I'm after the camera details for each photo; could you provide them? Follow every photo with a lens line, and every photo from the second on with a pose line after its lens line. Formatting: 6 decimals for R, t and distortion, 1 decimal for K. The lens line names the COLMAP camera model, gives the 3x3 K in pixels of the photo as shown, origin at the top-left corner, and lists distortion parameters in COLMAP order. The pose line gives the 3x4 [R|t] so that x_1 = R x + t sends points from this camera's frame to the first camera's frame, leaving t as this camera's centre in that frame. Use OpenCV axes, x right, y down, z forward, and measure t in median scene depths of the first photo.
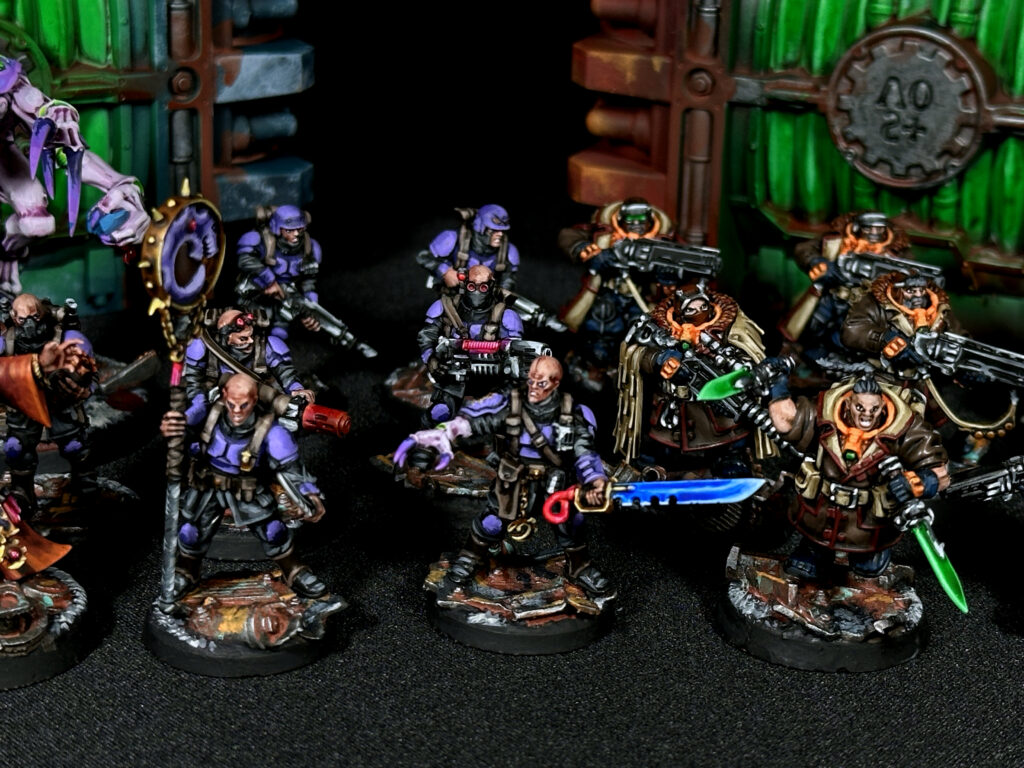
lens RADIAL K [[2478.6, 0, 510.7], [0, 2478.6, 406.9], [0, 0, 1]] dist [0.118906, 0.192875]
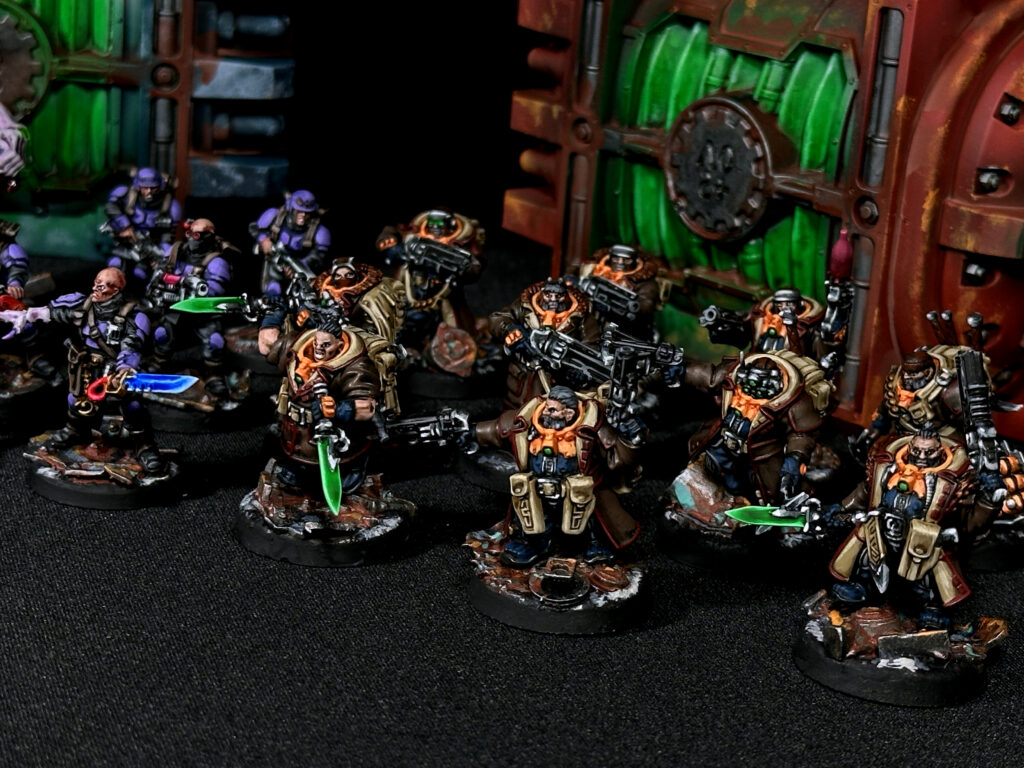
lens RADIAL K [[2478.6, 0, 510.7], [0, 2478.6, 406.9], [0, 0, 1]] dist [0.118906, 0.192875]
pose [[0.919049, 0.157720, -0.361211, 0.585180], [-0.182310, 0.982625, -0.034806, 0.049083], [0.349445, 0.097841, 0.931834, -0.078407]]
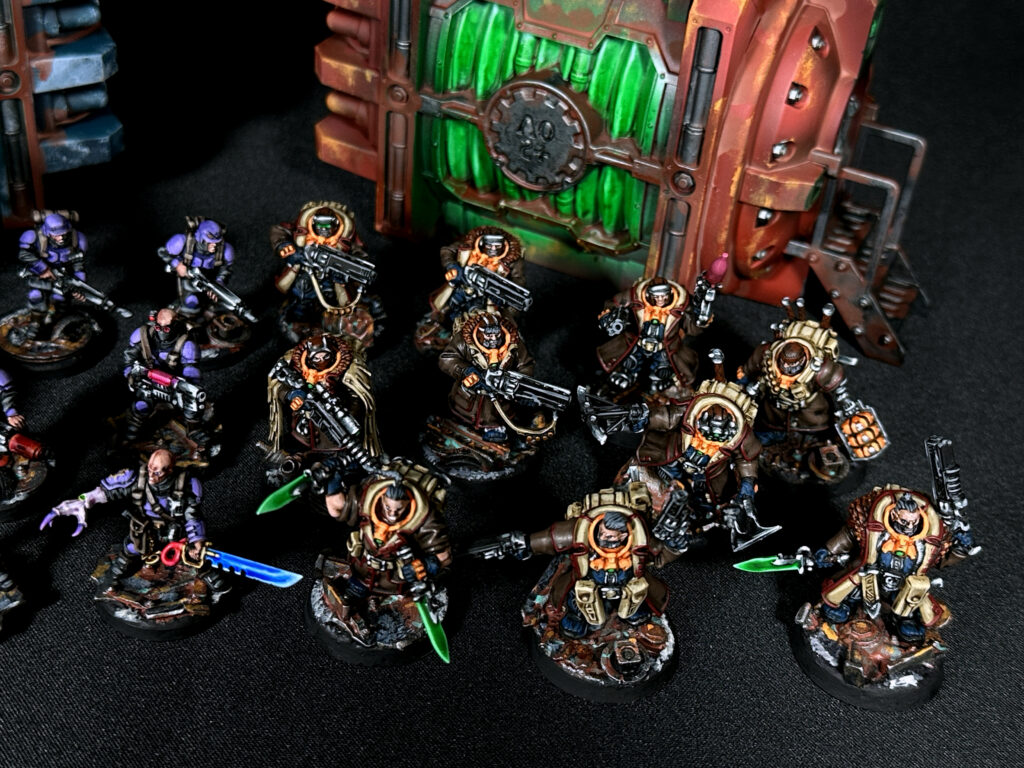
lens RADIAL K [[1447.9, 0, 511.0], [0, 1447.9, 396.0], [0, 0, 1]] dist [0.167003, -0.398581]
pose [[0.998138, 0.060231, 0.009611, 0.172061], [-0.060368, 0.953058, 0.296710, -0.262088], [0.008711, -0.296737, 0.954919, 0.223191]]
